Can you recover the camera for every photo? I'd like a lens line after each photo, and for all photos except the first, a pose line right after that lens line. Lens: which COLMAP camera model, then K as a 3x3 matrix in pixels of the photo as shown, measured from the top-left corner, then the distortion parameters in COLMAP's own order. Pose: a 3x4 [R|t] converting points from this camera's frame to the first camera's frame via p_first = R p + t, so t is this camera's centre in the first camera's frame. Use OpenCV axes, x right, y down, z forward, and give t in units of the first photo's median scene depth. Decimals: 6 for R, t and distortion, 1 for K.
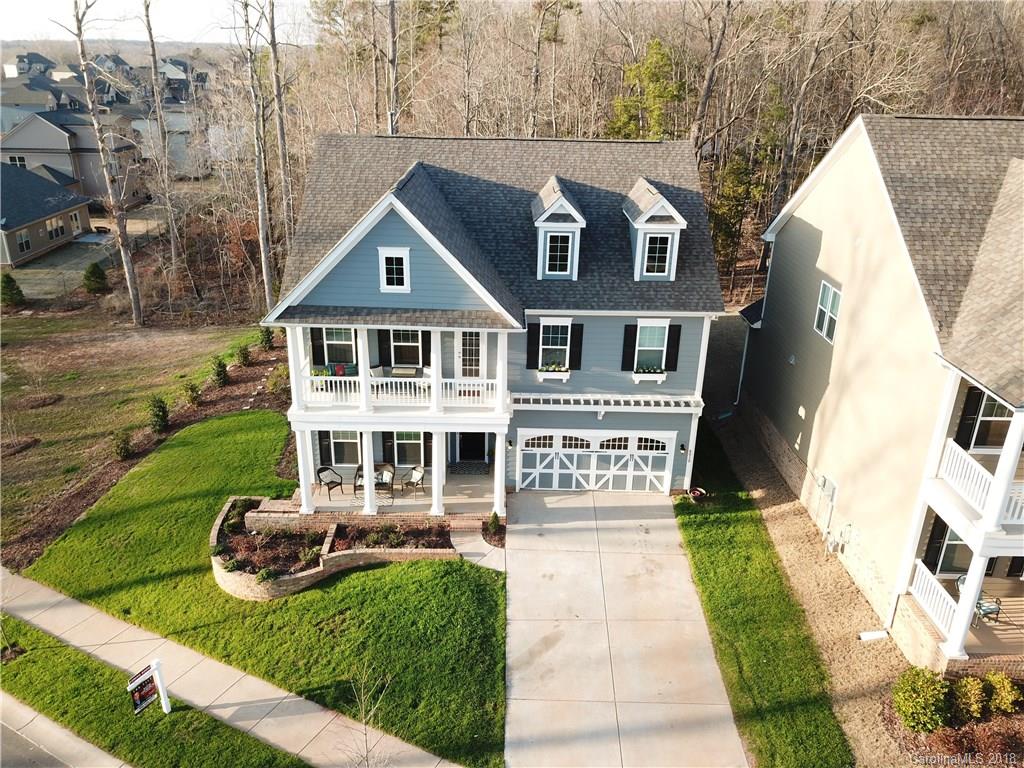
lens RADIAL K [[778.2, 0, 507.3], [0, 778.2, 365.2], [0, 0, 1]] dist [-0.002150, 0.008750]
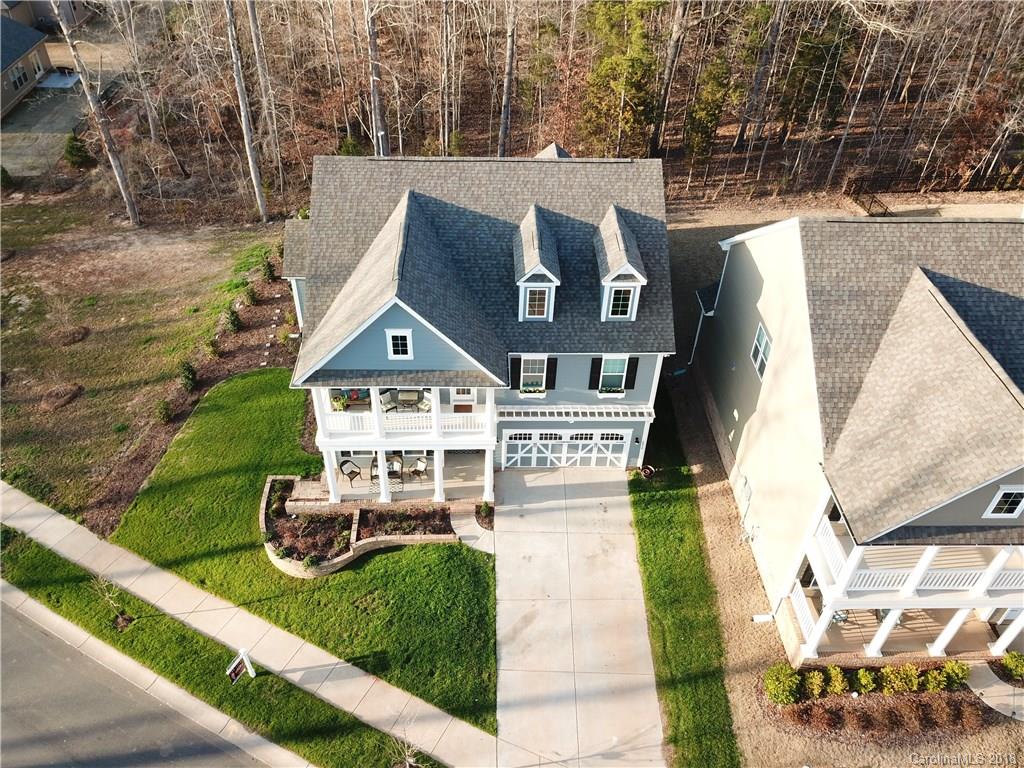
lens RADIAL K [[778.2, 0, 507.3], [0, 778.2, 365.2], [0, 0, 1]] dist [-0.002150, 0.008750]
pose [[0.999669, -0.012722, 0.022340, -0.005780], [0.005440, 0.953981, 0.299816, -0.409493], [-0.025126, -0.299596, 0.953735, -0.140191]]
